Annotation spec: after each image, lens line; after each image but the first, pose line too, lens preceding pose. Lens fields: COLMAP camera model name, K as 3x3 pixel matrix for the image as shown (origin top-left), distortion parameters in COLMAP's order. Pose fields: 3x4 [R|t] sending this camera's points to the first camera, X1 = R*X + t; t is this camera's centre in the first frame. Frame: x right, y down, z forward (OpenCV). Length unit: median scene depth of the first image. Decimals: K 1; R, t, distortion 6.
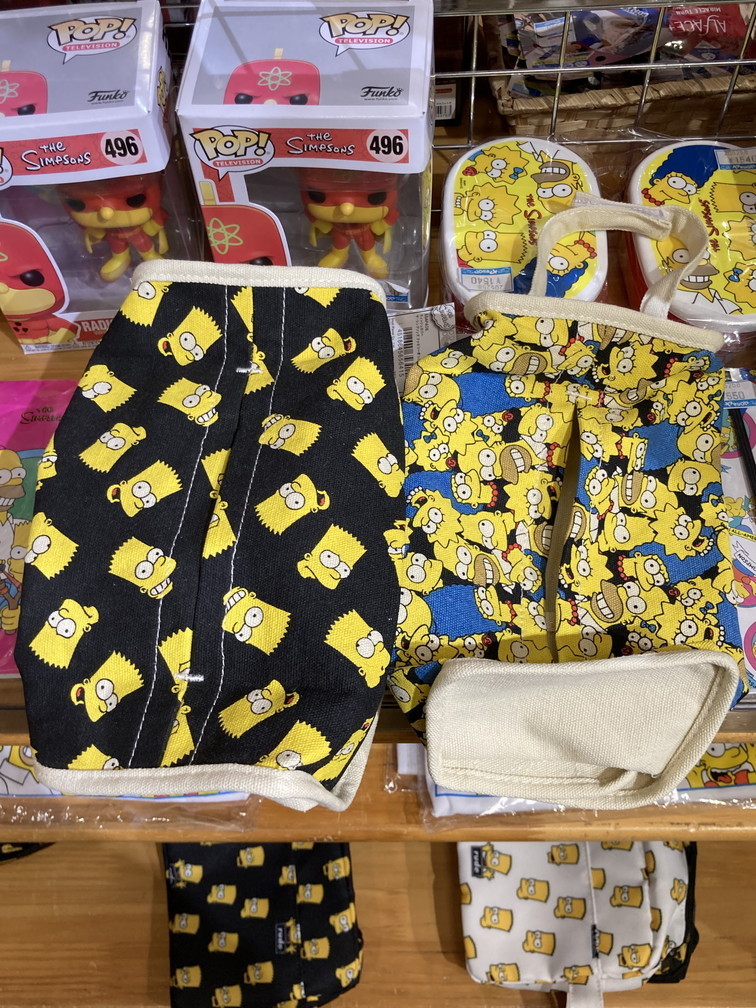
lens RADIAL K [[972.7, 0, 370.3], [0, 972.7, 518.9], [0, 0, 1]] dist [-0.013383, 0.000000]
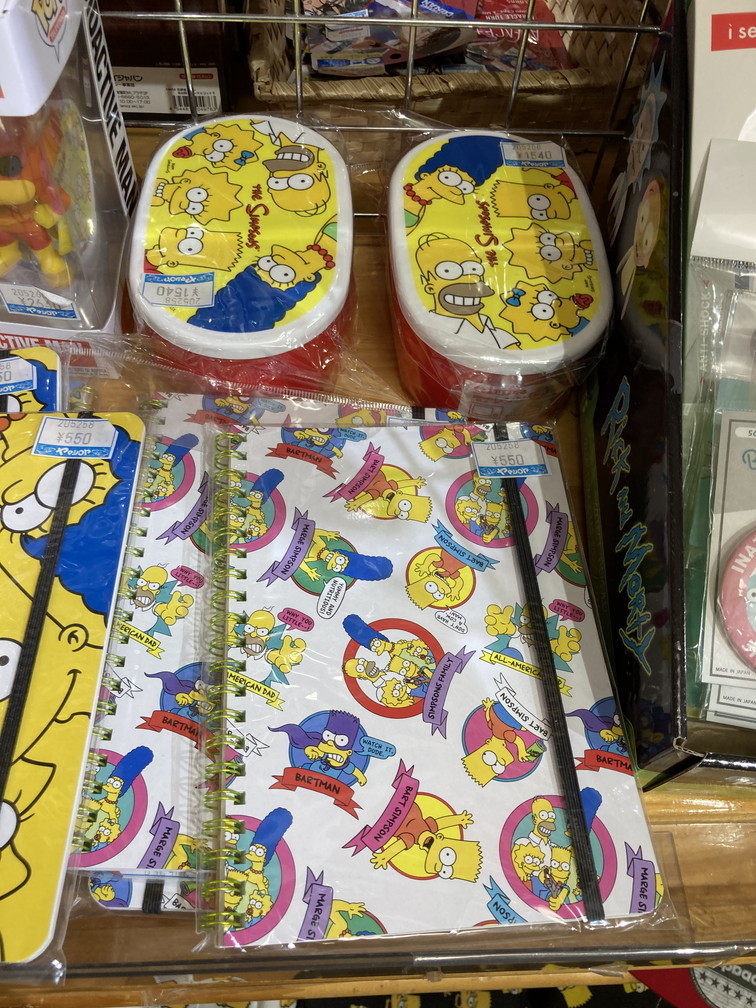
lens RADIAL K [[832.1, 0, 382.6], [0, 832.1, 521.0], [0, 0, 1]] dist [0.004902, -0.010038]
pose [[0.993465, 0.008572, 0.113817, 0.191551], [-0.006944, 0.999868, -0.014697, -0.065278], [-0.113928, 0.013811, 0.993393, 0.355286]]
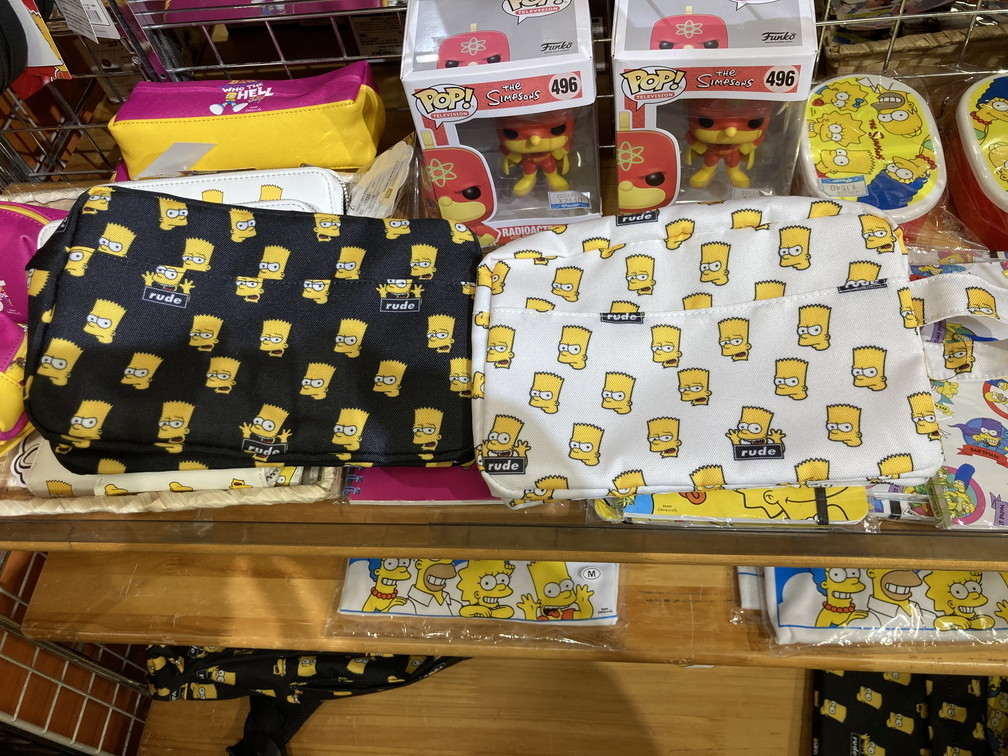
lens RADIAL K [[832.1, 0, 520.4], [0, 832.1, 369.0], [0, 0, 1]] dist [0.004902, -0.010038]
pose [[0.995049, 0.005009, -0.099258, -0.169703], [-0.011028, 0.998126, -0.060194, 0.044733], [0.098770, 0.060990, 0.993239, -0.057173]]
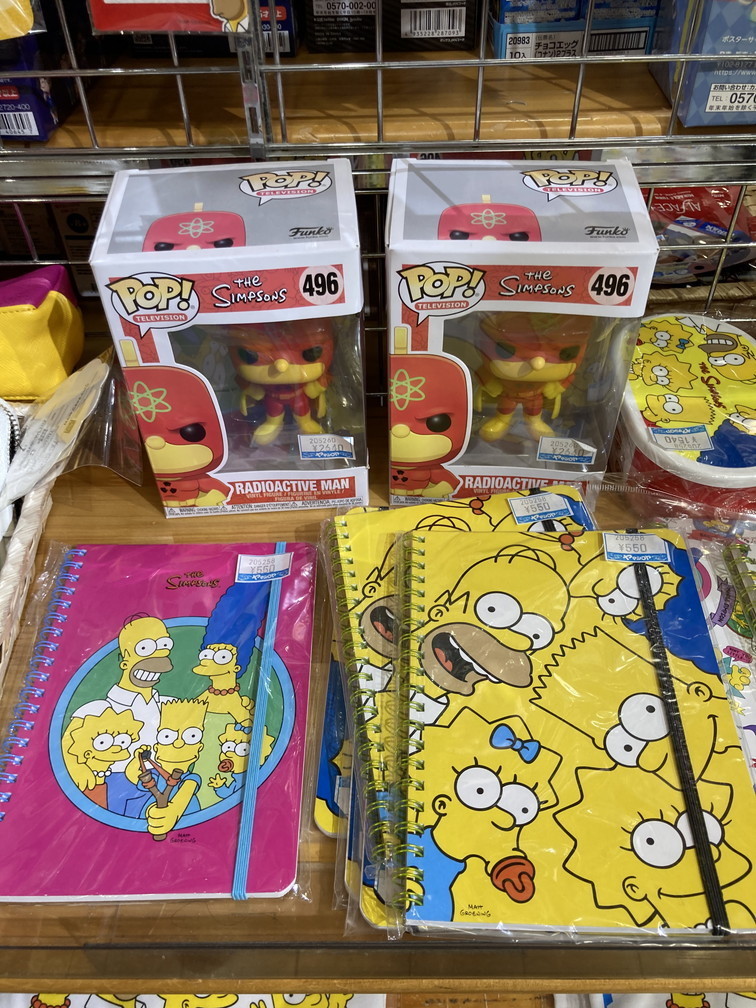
lens RADIAL K [[832.1, 0, 375.0], [0, 832.1, 518.1], [0, 0, 1]] dist [0.004902, -0.010038]
pose [[0.999794, 0.011308, 0.016868, -0.179525], [-0.007112, 0.972981, -0.230774, 0.014350], [-0.019021, 0.230606, 0.972861, 0.229562]]
